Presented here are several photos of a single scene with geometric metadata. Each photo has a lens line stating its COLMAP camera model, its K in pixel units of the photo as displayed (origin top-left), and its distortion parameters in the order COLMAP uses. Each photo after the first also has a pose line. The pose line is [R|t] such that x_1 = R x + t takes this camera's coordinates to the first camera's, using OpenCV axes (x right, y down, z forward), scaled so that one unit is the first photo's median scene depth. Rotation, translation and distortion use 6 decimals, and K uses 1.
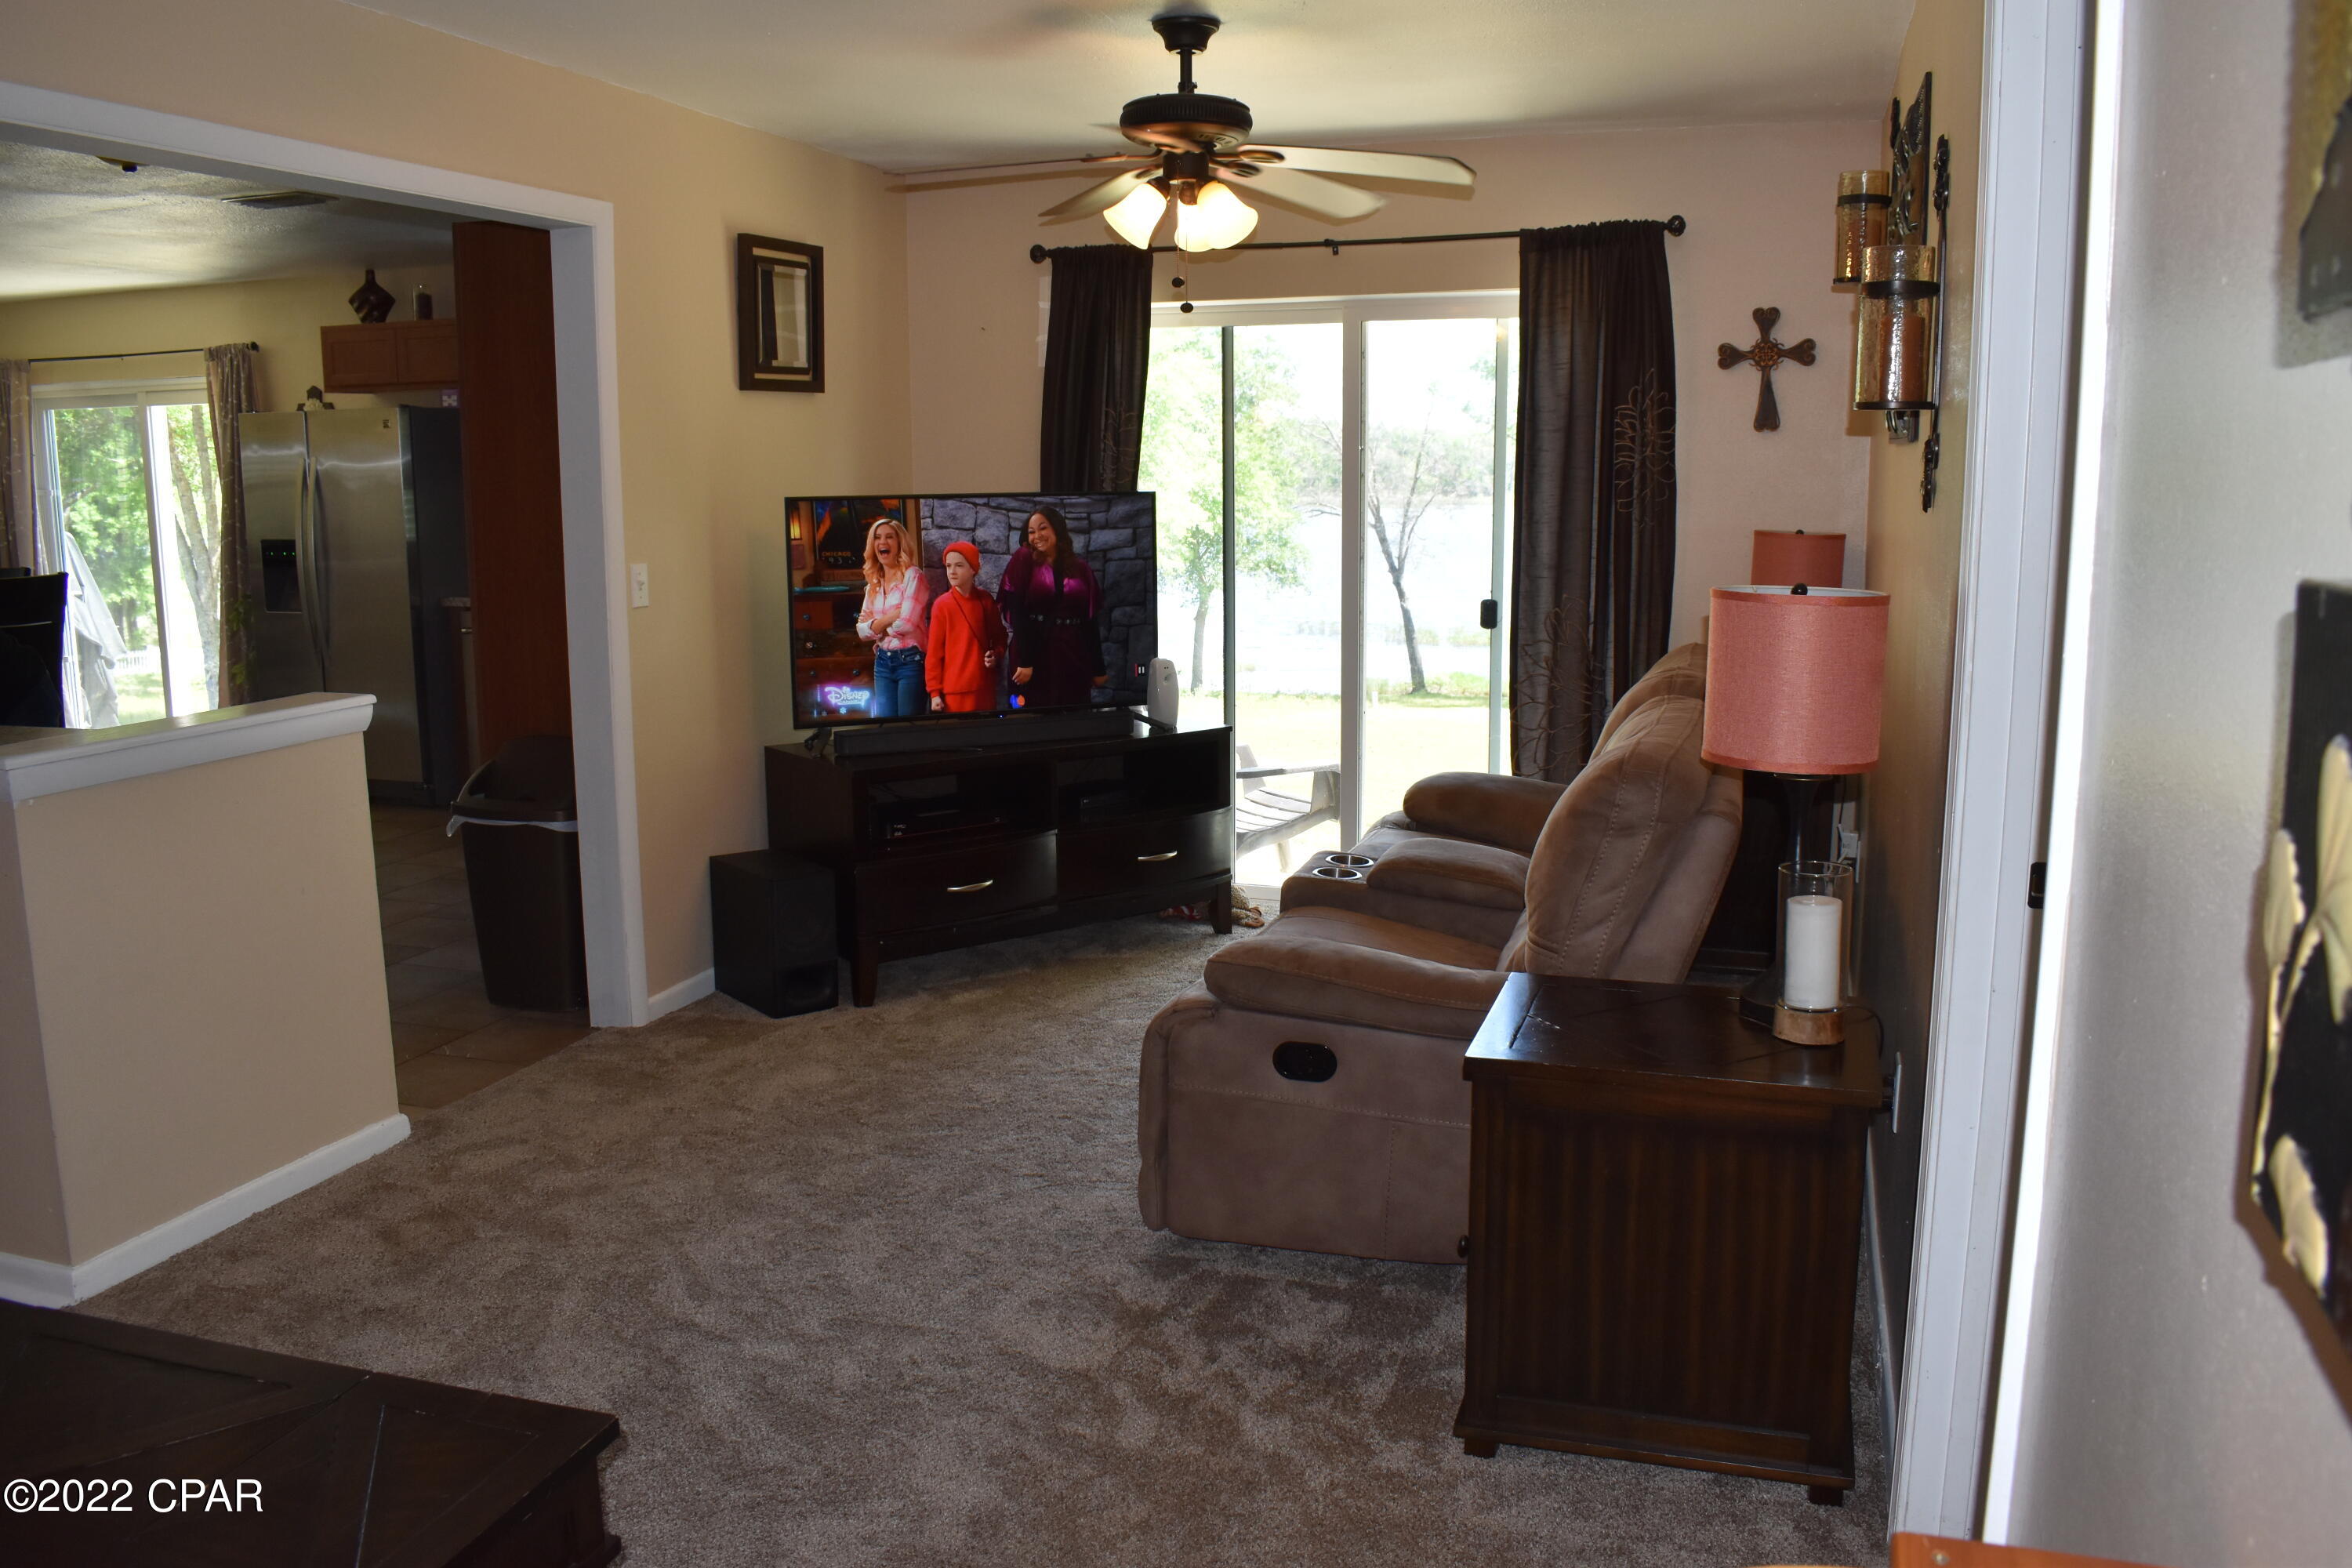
lens RADIAL K [[1846.8, 0, 1180.0], [0, 1846.8, 776.0], [0, 0, 1]] dist [-0.076355, 0.006458]
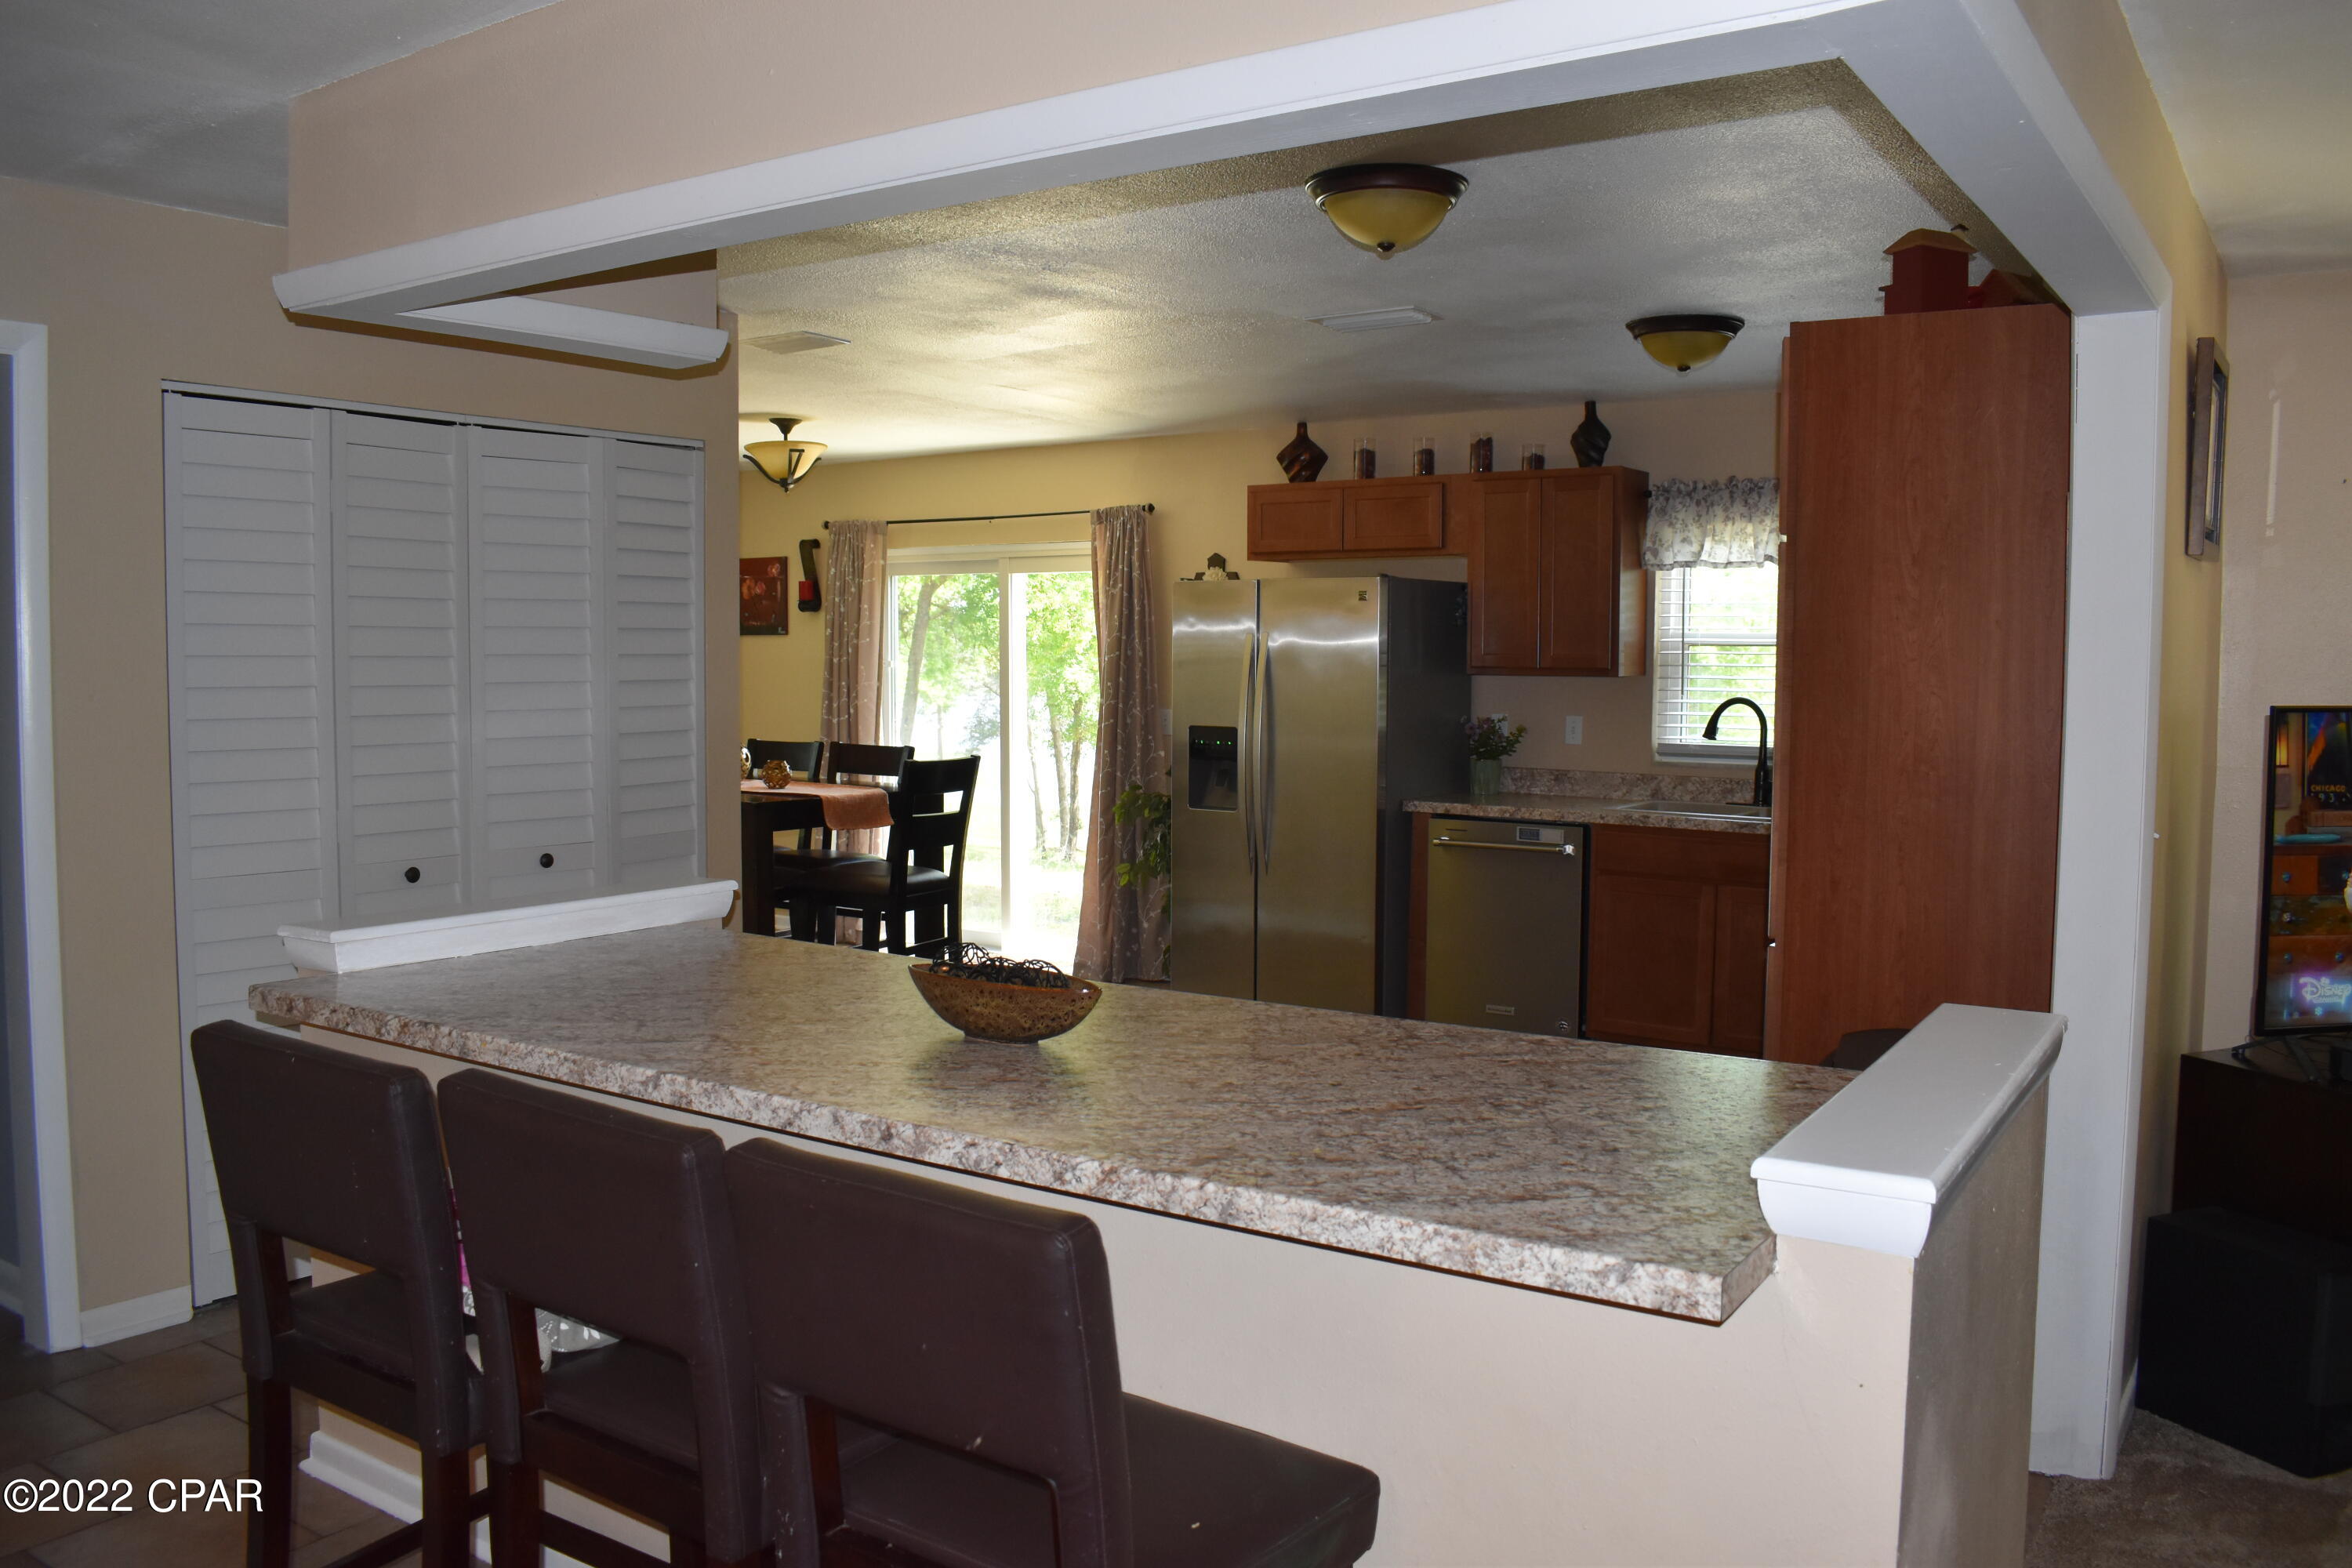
lens RADIAL K [[1846.8, 0, 1180.0], [0, 1846.8, 776.0], [0, 0, 1]] dist [-0.076355, 0.006458]
pose [[0.964266, 0.029581, -0.263281, -0.265063], [-0.055619, 0.994204, -0.092003, -0.023675], [0.259033, 0.103359, 0.960322, 0.143485]]
